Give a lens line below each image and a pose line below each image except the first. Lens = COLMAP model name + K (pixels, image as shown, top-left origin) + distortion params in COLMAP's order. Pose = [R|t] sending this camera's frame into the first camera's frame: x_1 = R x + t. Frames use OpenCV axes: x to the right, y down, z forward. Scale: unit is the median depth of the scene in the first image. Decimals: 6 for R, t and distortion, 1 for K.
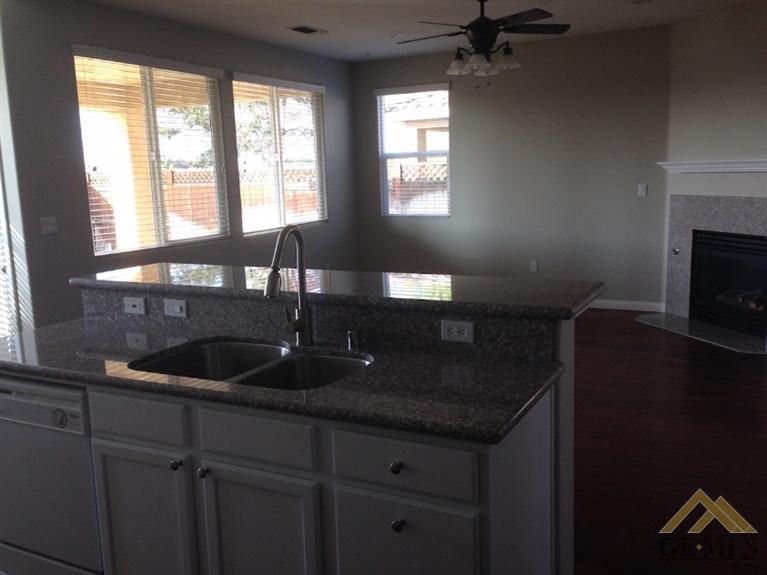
lens RADIAL K [[703.6, 0, 383.5], [0, 703.6, 287.5], [0, 0, 1]] dist [0.153565, -0.285641]
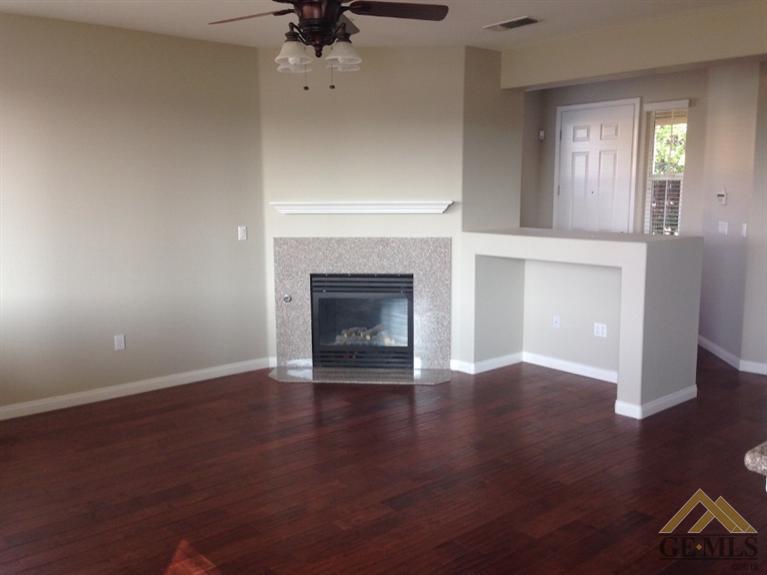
lens RADIAL K [[716.1, 0, 383.5], [0, 716.1, 287.5], [0, 0, 1]] dist [-0.003854, -0.002105]
pose [[0.372107, -0.100669, 0.922715, -0.401307], [0.144388, 0.988278, 0.049594, -0.093960], [-0.916891, 0.114775, 0.382280, 0.543330]]
